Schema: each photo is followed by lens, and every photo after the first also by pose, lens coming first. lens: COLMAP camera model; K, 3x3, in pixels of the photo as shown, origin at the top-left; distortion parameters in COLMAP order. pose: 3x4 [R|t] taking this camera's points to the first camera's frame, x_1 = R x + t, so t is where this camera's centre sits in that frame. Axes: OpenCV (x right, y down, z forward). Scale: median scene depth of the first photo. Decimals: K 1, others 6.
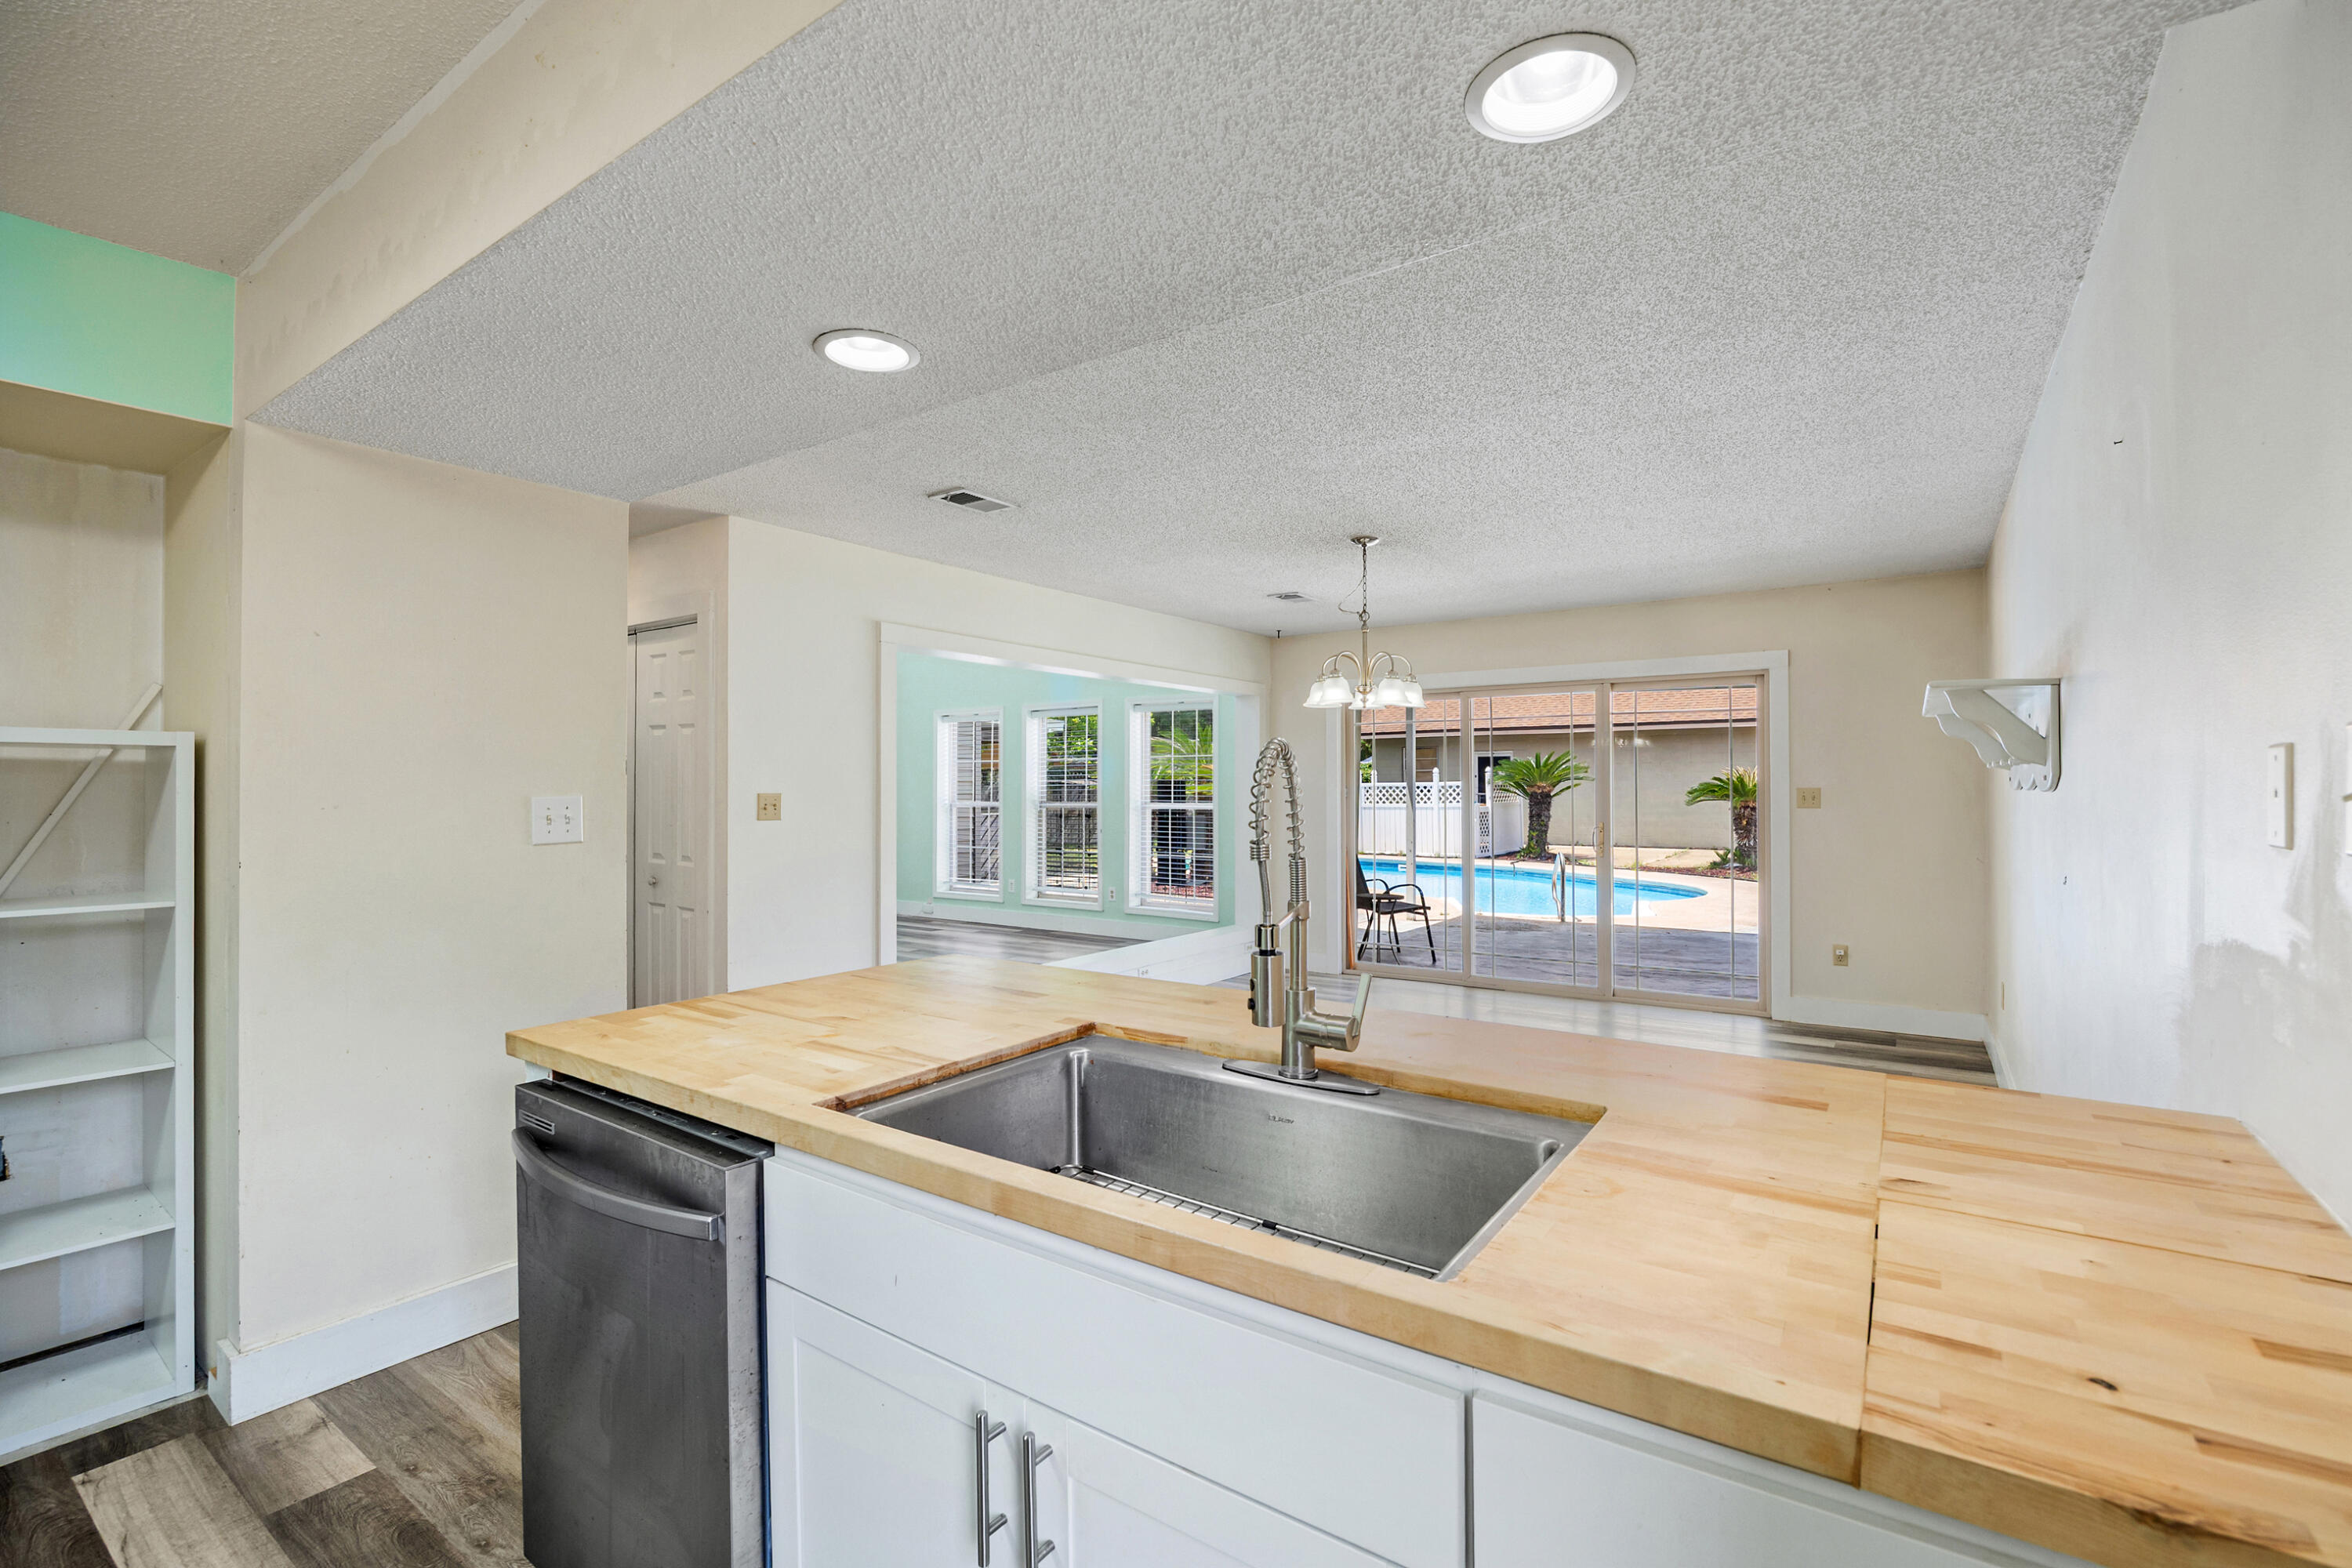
lens RADIAL K [[1039.4, 0, 1265.0], [0, 1039.4, 785.8], [0, 0, 1]] dist [-0.018478, 0.002190]
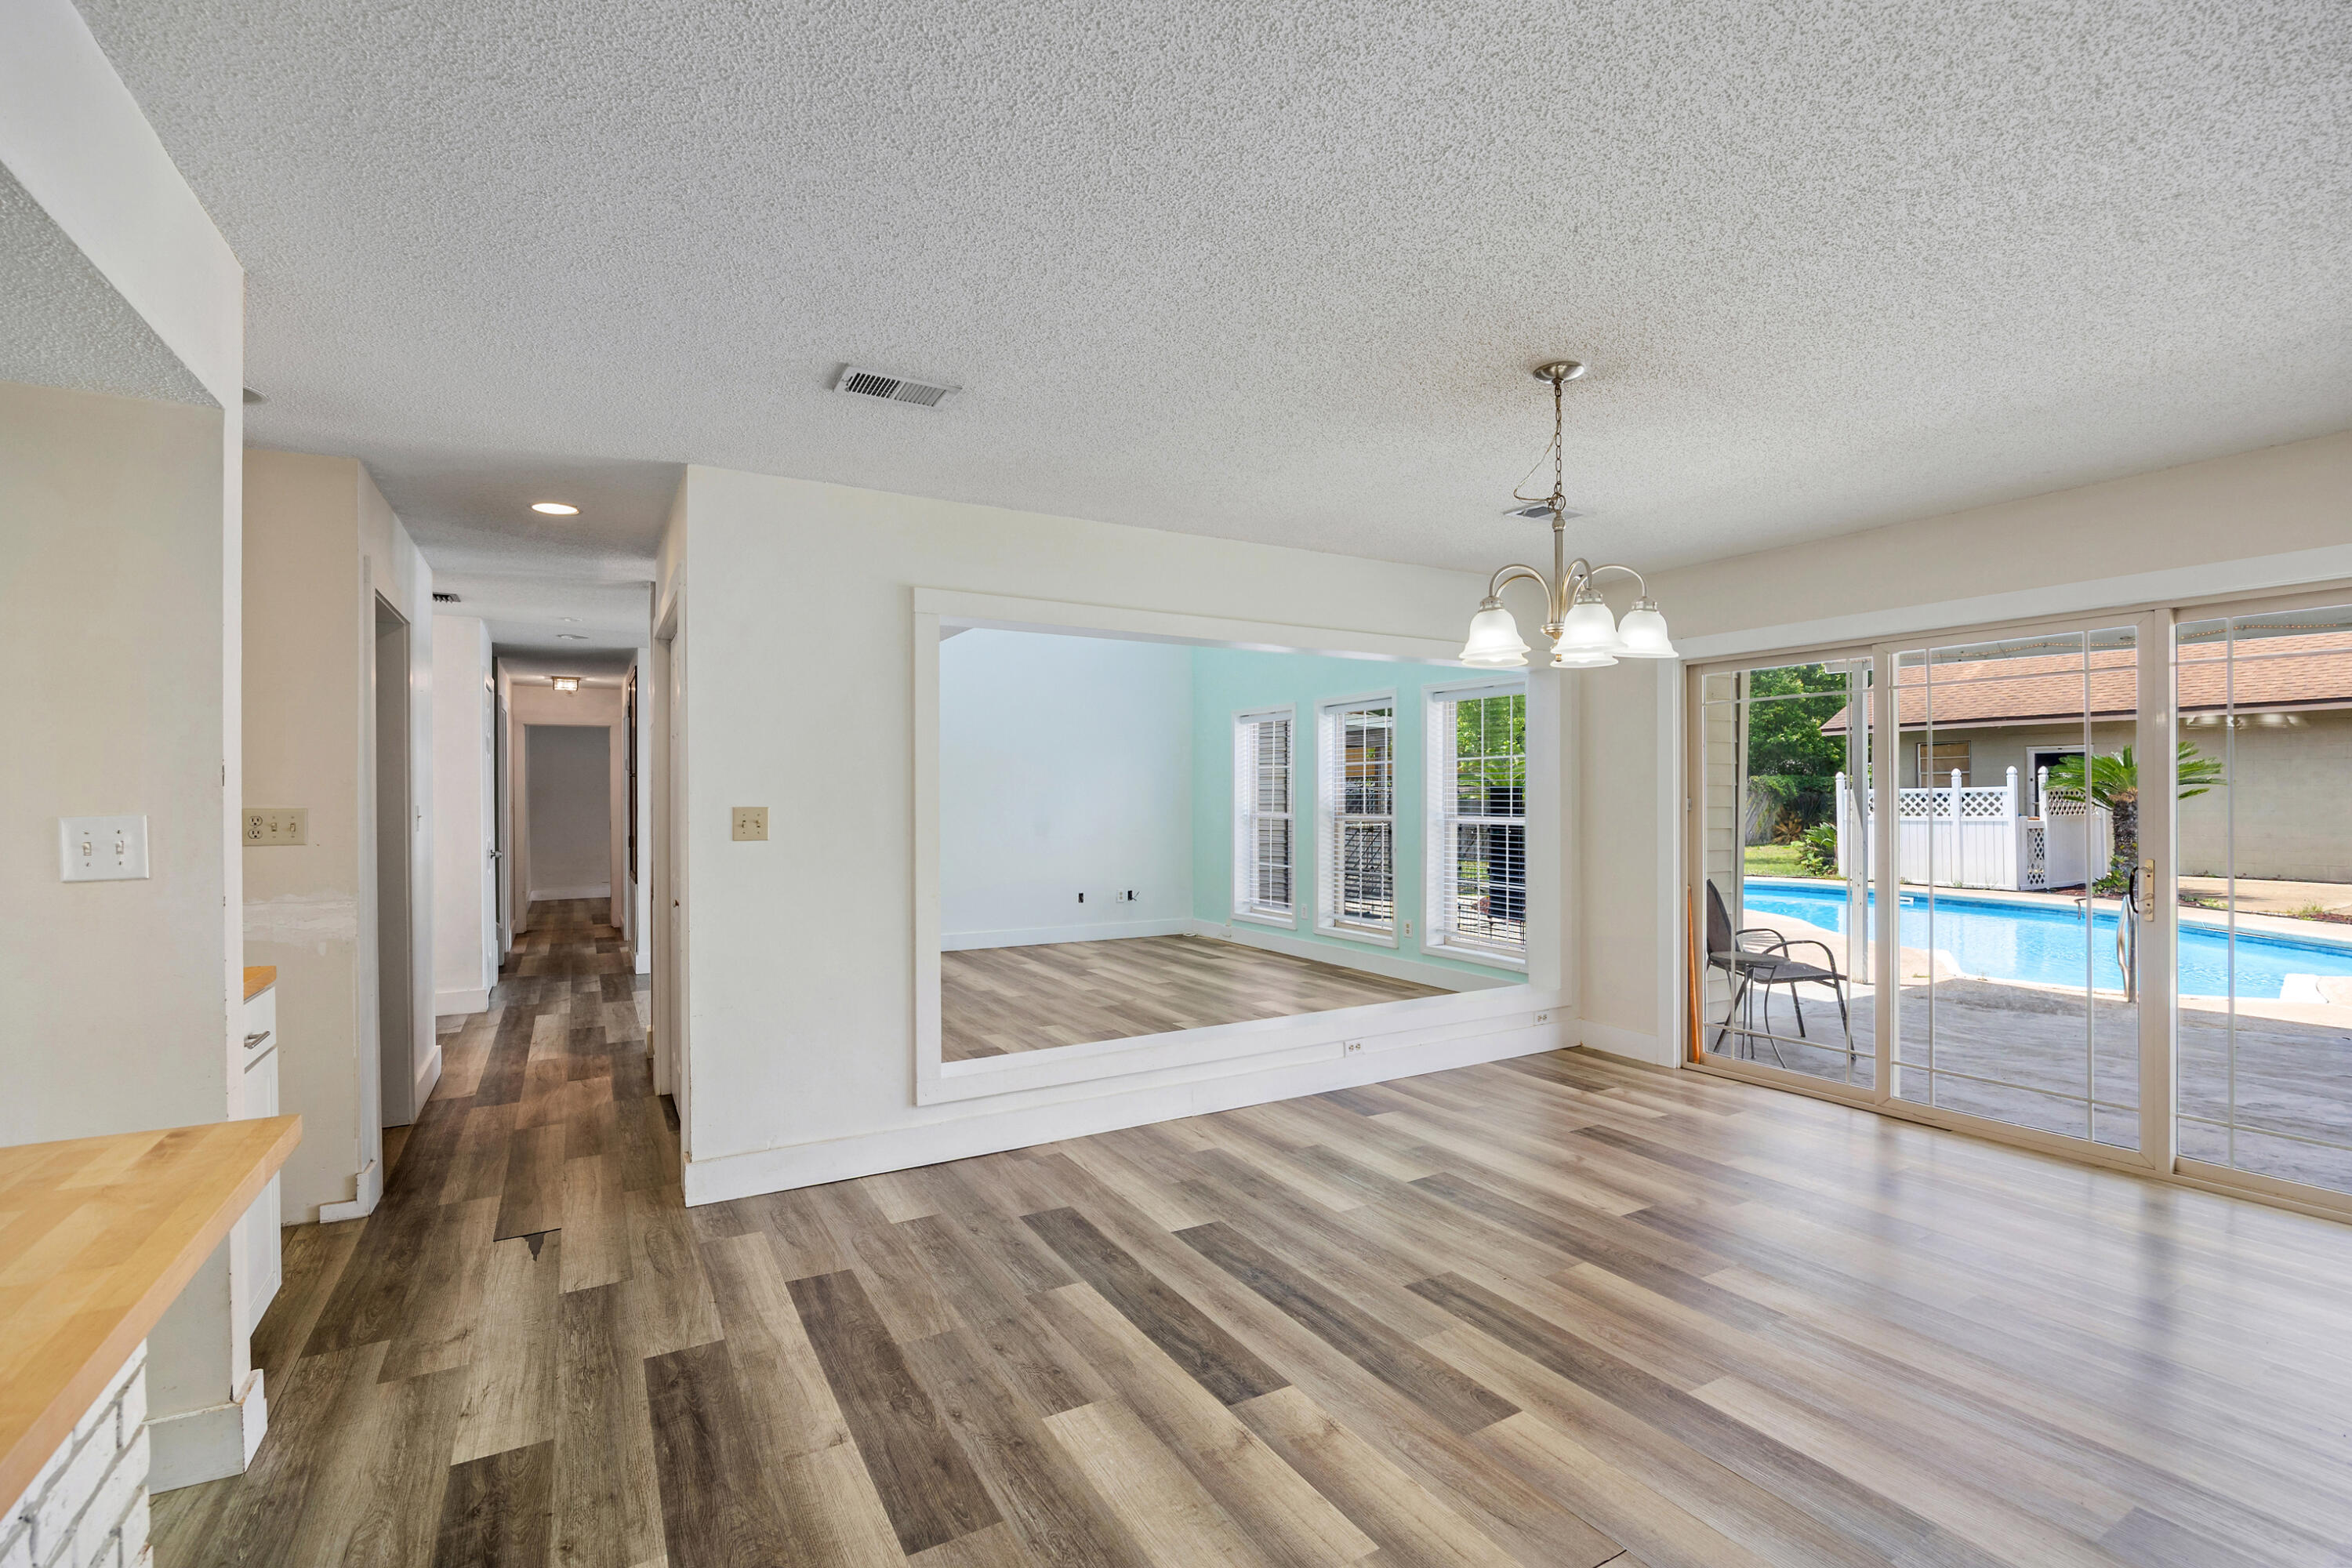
lens RADIAL K [[1039.4, 0, 1267.1], [0, 1039.4, 797.5], [0, 0, 1]] dist [-0.018478, 0.002190]
pose [[0.891987, -0.000674, -0.452060, 0.115751], [0.002684, 0.999989, 0.003806, -0.000953], [0.452053, -0.004608, 0.891979, 0.224079]]
